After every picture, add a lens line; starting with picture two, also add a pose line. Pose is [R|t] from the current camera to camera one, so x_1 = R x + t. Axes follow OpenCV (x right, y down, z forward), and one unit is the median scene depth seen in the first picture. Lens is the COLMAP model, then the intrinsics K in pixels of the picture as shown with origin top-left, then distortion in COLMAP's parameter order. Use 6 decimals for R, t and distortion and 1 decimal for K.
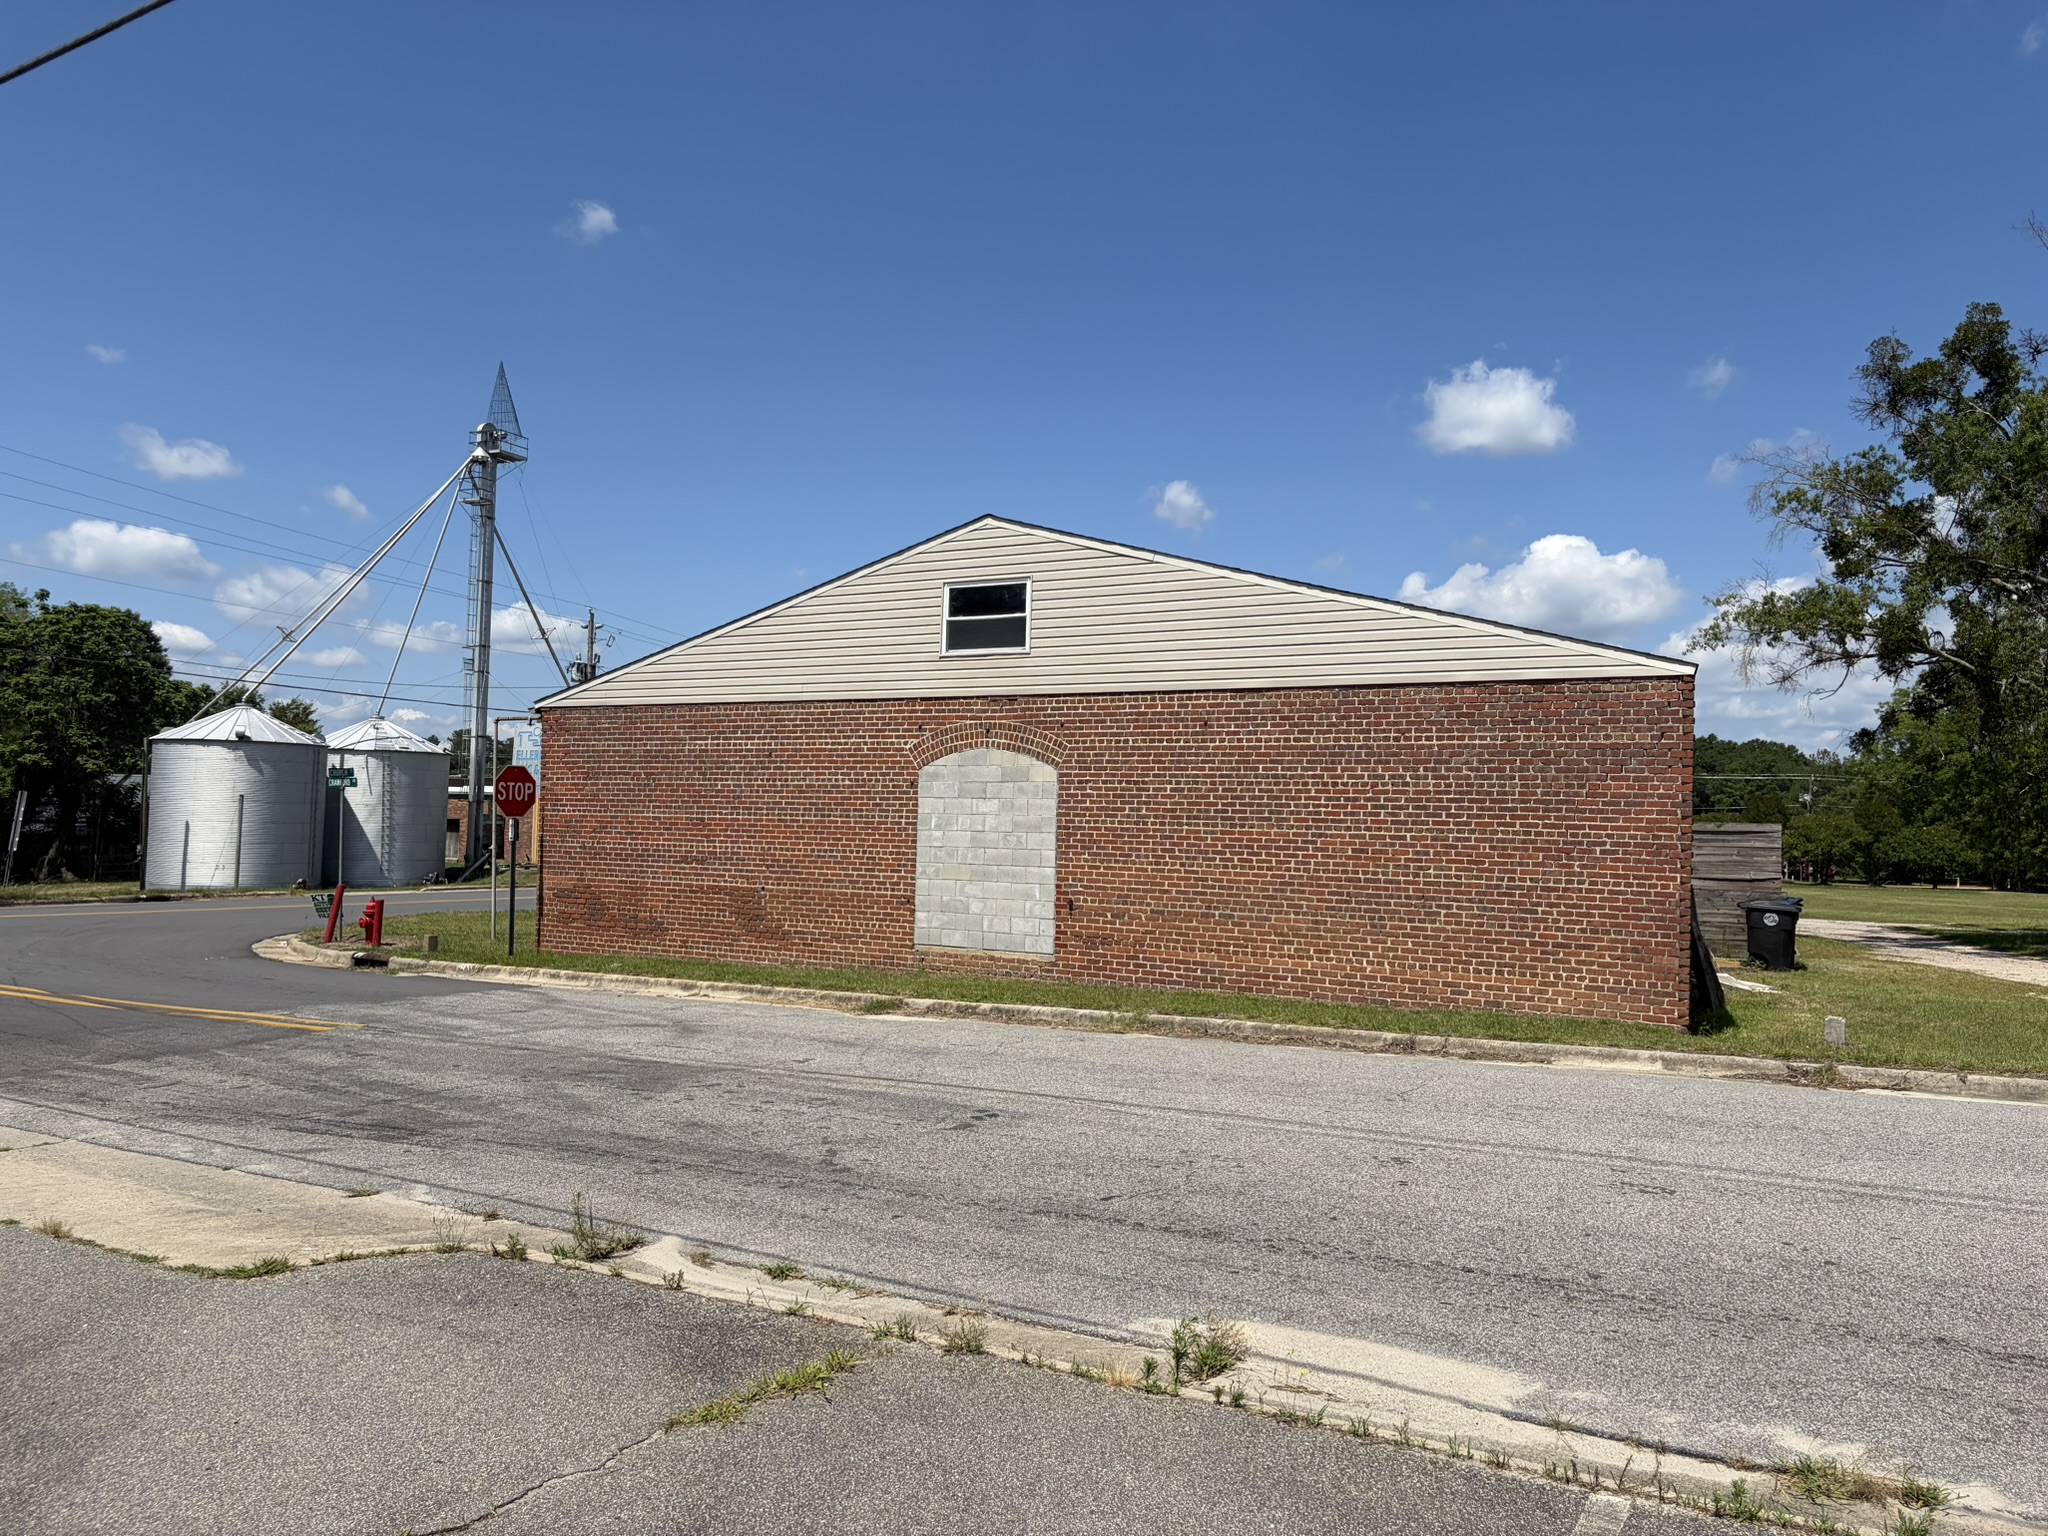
lens RADIAL K [[1552.2, 0, 1023.8], [0, 1552.2, 771.1], [0, 0, 1]] dist [0.033270, 0.006803]
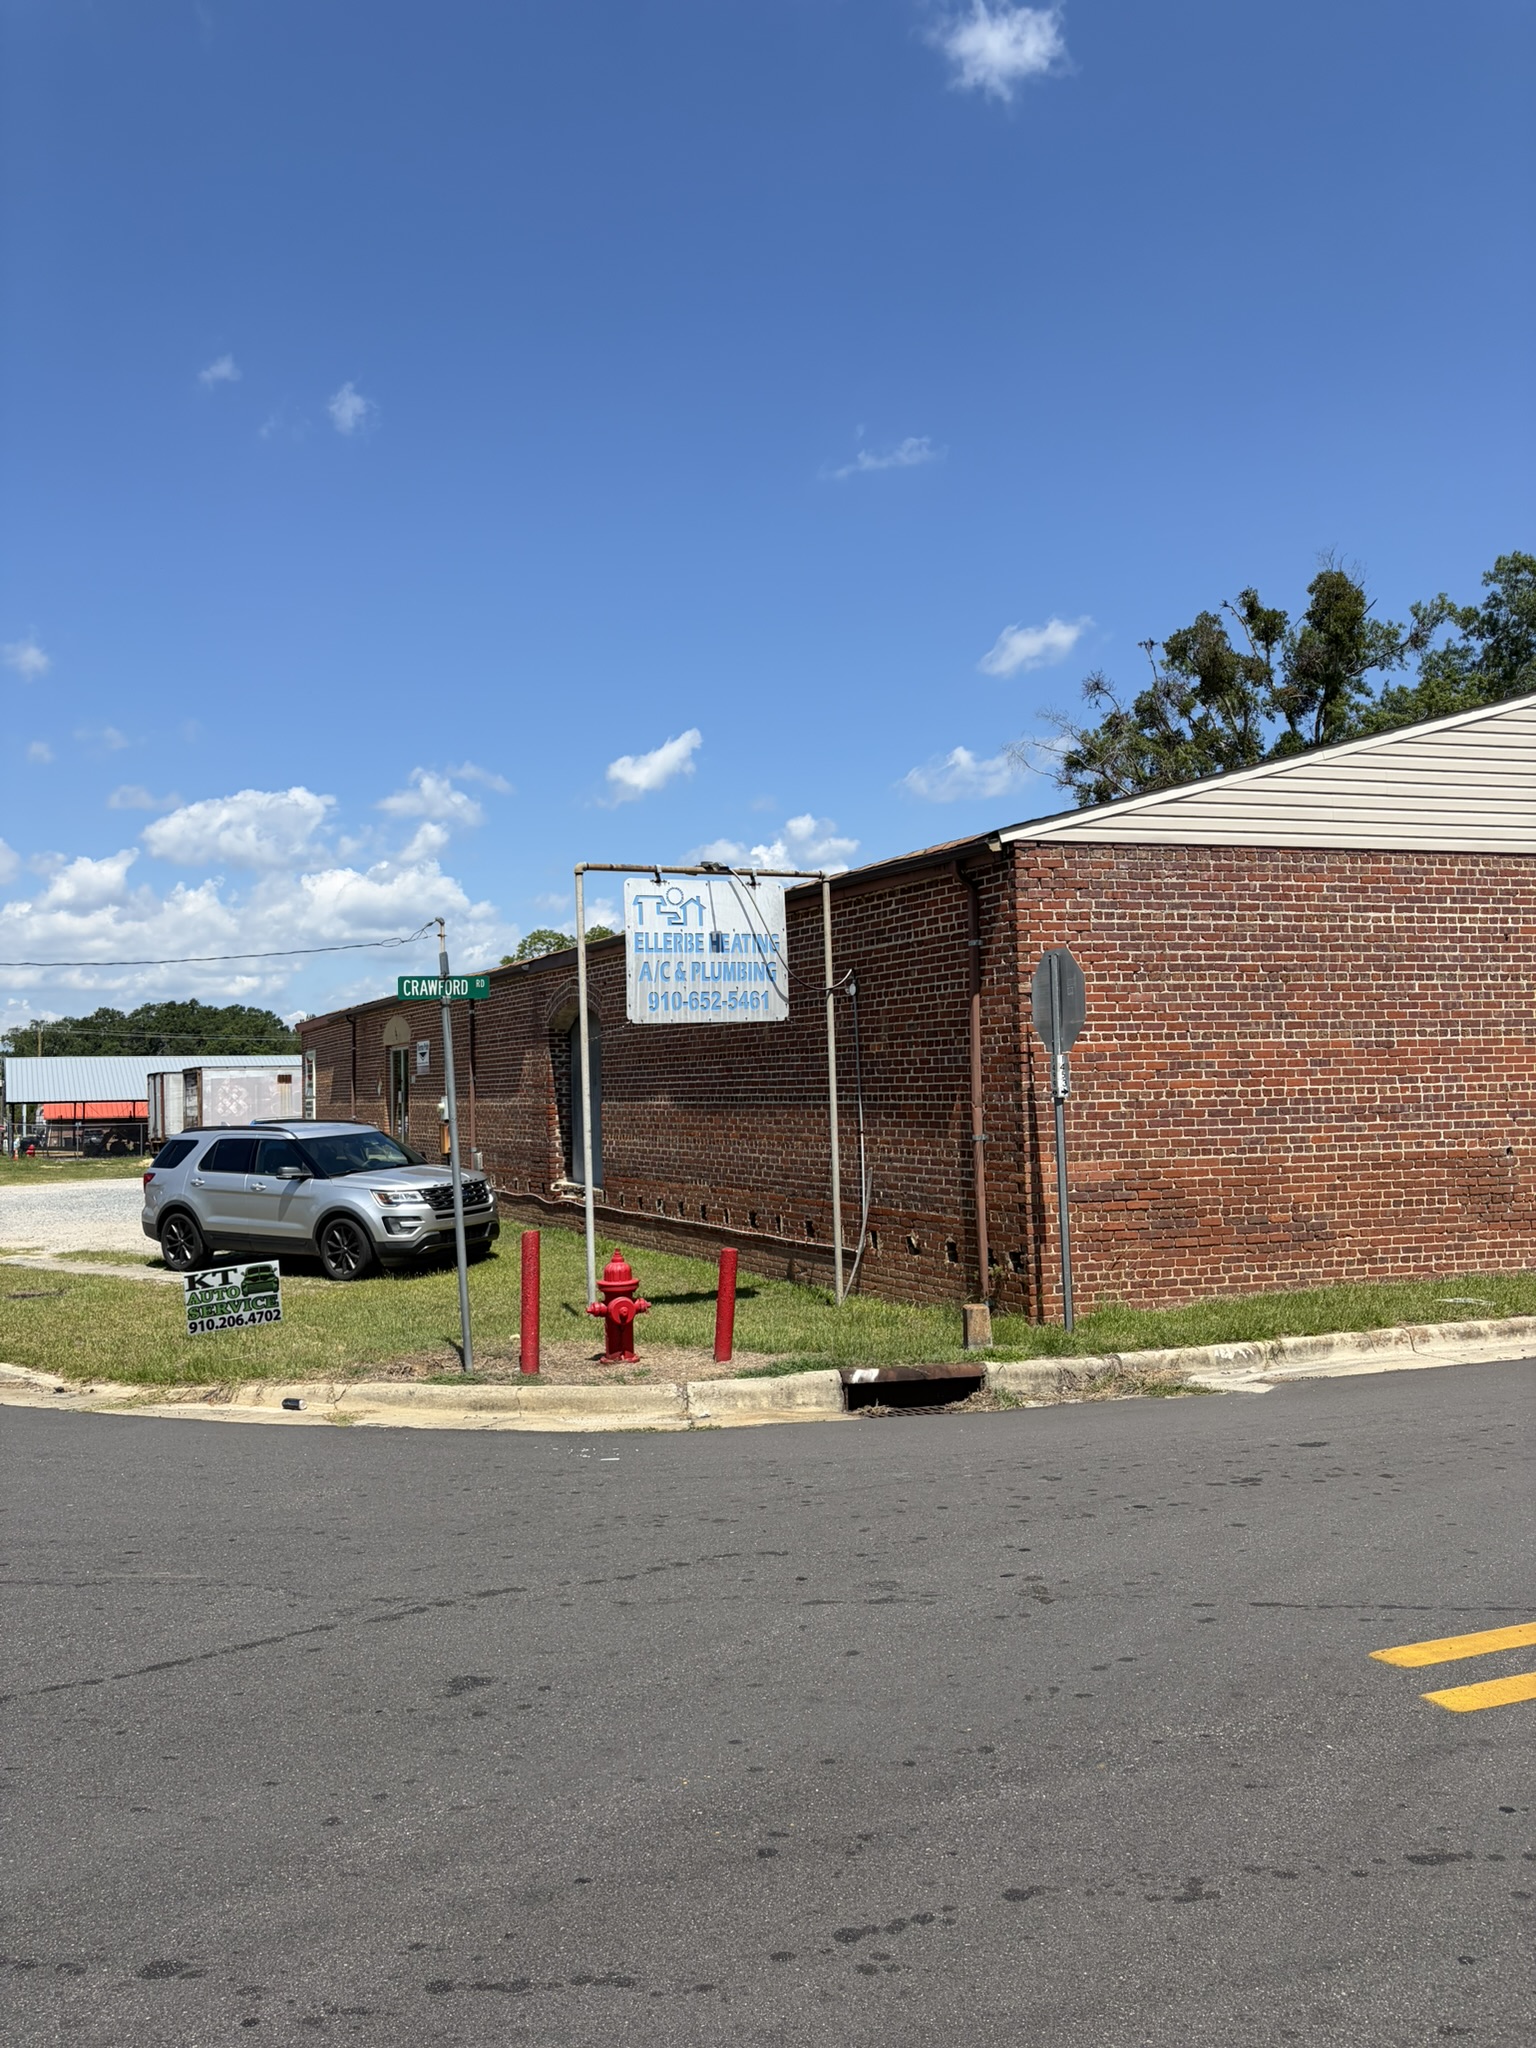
lens RADIAL K [[1530.7, 0, 781.2], [0, 1530.7, 1017.1], [0, 0, 1]] dist [0.035742, -0.009839]
pose [[0.677884, -0.014234, 0.735031, -0.923374], [0.004040, 0.999870, 0.015638, 0.012147], [-0.735158, -0.007631, 0.677853, 0.891969]]
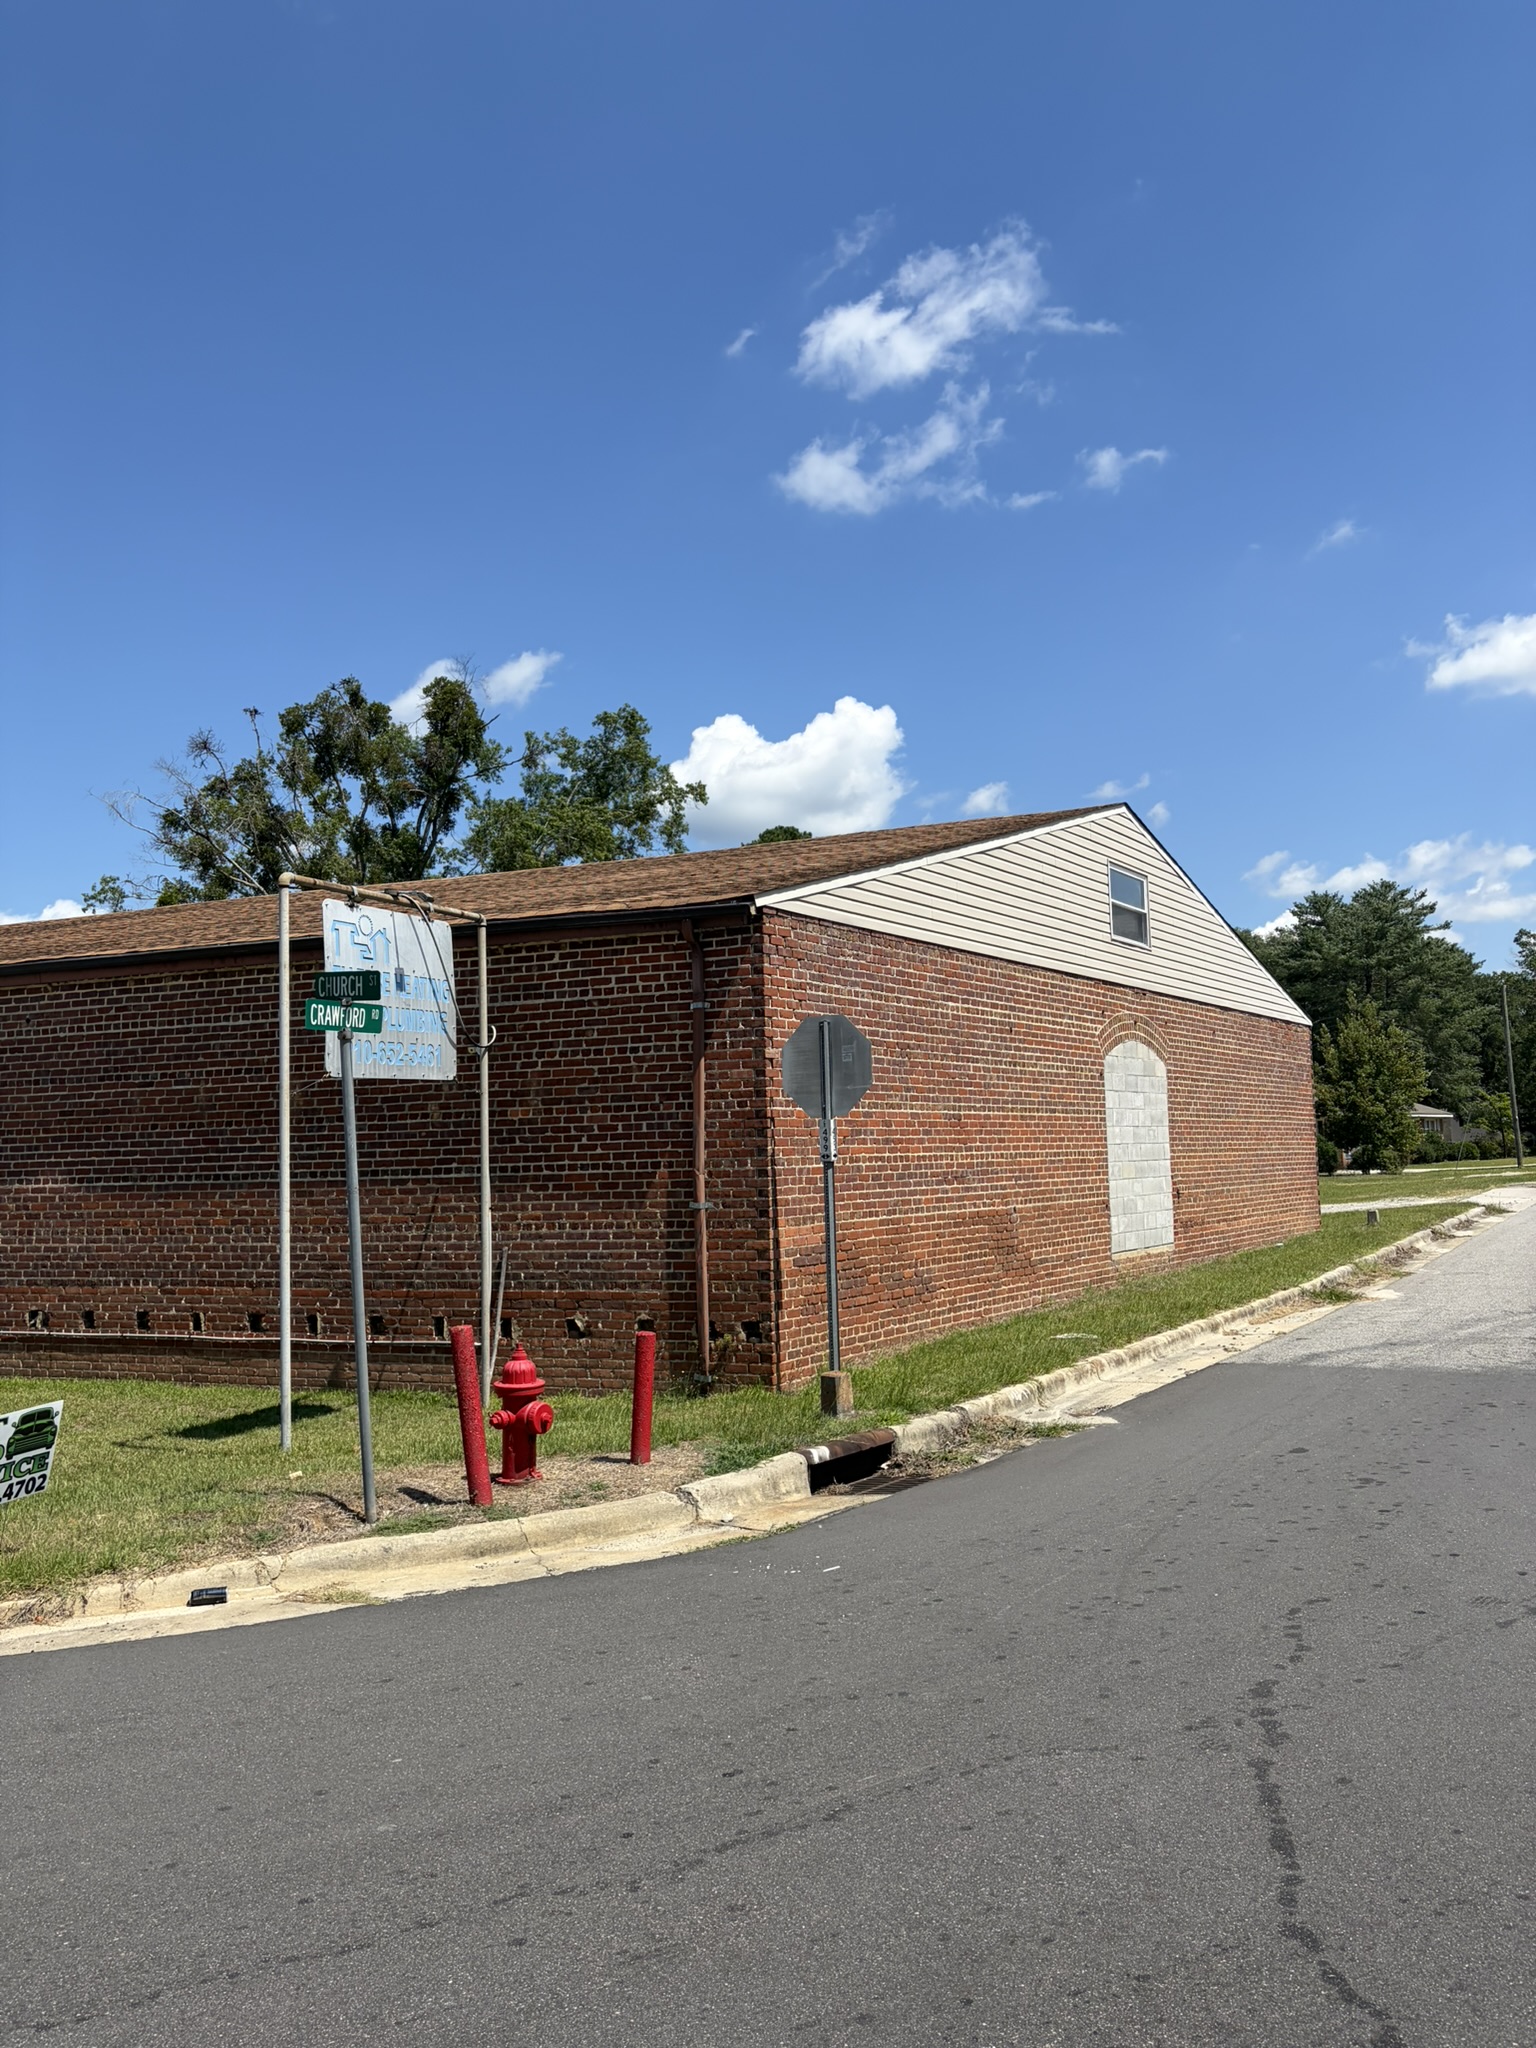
lens RADIAL K [[1530.7, 0, 781.2], [0, 1530.7, 1017.1], [0, 0, 1]] dist [0.035742, -0.009839]
pose [[0.033712, 0.054633, 0.997937, -1.021554], [-0.029115, 0.998135, -0.053661, 0.029396], [-0.999007, -0.027246, 0.035239, 1.221203]]
